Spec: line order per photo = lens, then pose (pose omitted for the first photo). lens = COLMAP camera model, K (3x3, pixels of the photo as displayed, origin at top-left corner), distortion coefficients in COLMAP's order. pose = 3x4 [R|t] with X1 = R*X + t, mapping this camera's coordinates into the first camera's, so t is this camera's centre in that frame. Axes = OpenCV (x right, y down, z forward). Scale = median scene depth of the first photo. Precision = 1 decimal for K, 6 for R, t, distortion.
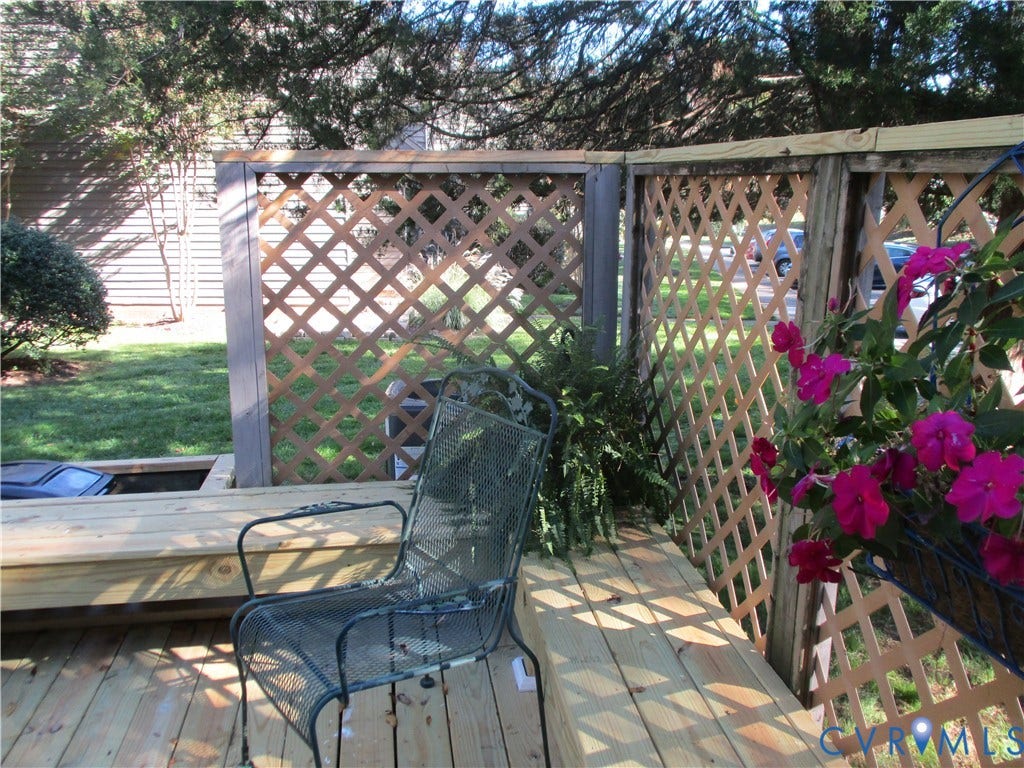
lens RADIAL K [[852.1, 0, 511.7], [0, 852.1, 387.8], [0, 0, 1]] dist [-0.025902, 0.002985]
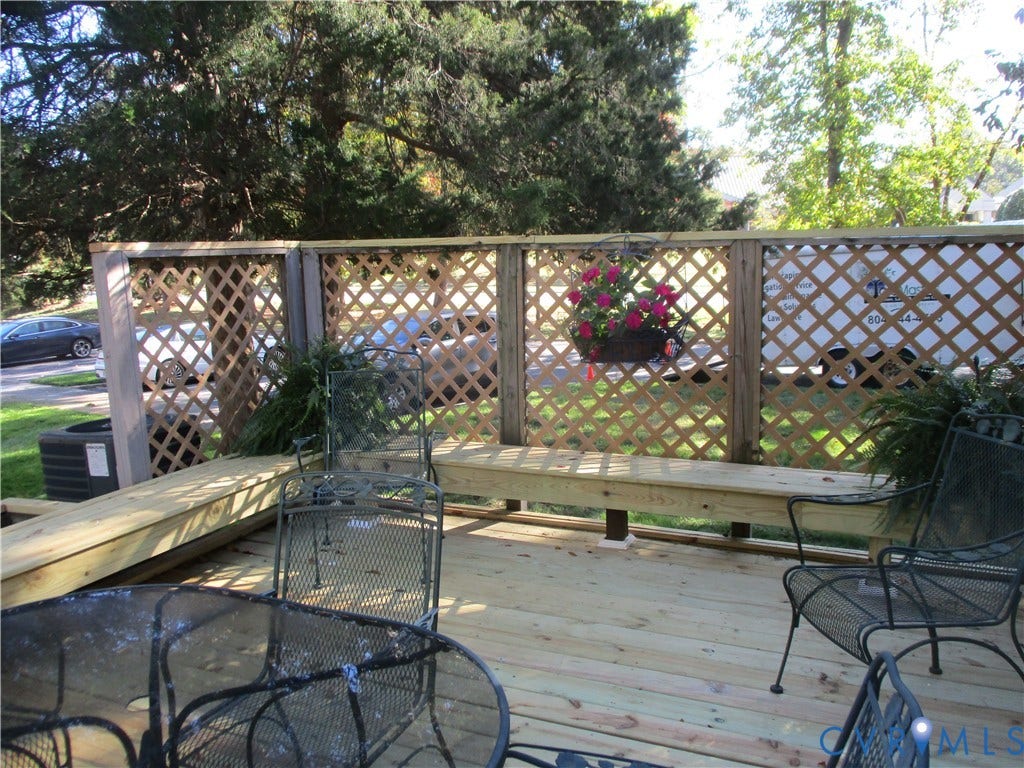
lens RADIAL K [[852.1, 0, 512.7], [0, 852.1, 383.6], [0, 0, 1]] dist [-0.025902, 0.002985]
pose [[0.548742, -0.145422, 0.823247, -1.251775], [0.221042, 0.974947, 0.024882, 0.068723], [-0.806240, 0.168318, 0.567138, -0.336224]]
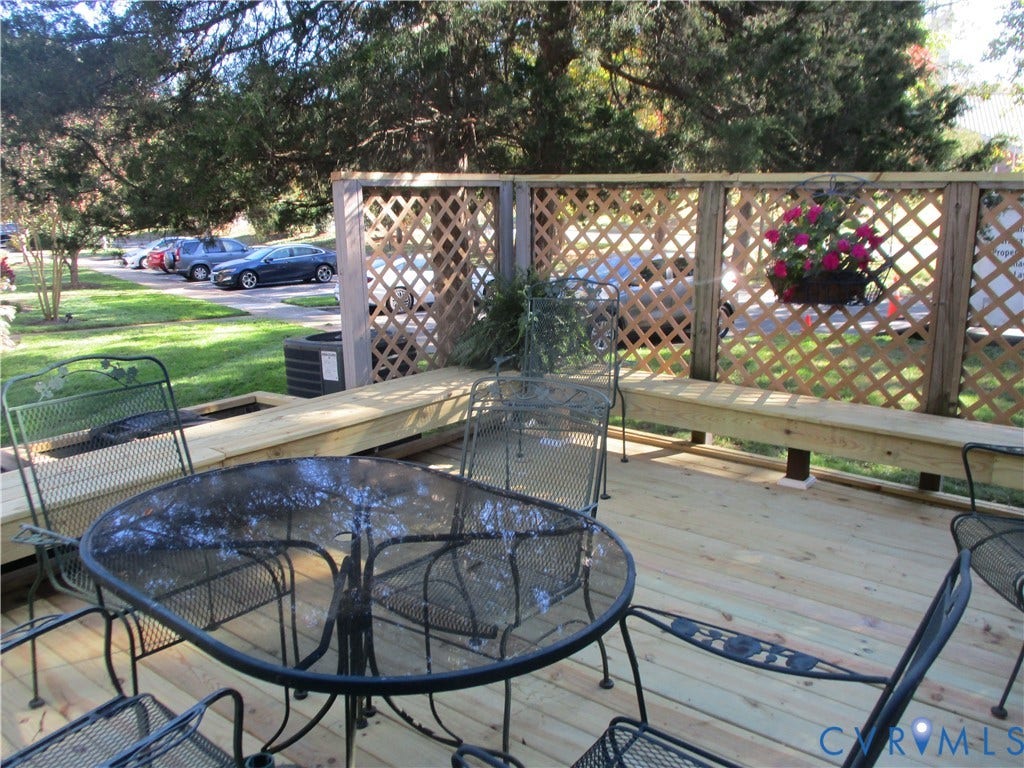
lens RADIAL K [[852.1, 0, 509.8], [0, 852.1, 383.8], [0, 0, 1]] dist [-0.025902, 0.002985]
pose [[0.746752, -0.148880, 0.648226, -1.299019], [0.159588, 0.986261, 0.042673, 0.103517], [-0.645673, 0.071583, 0.760252, -0.429331]]
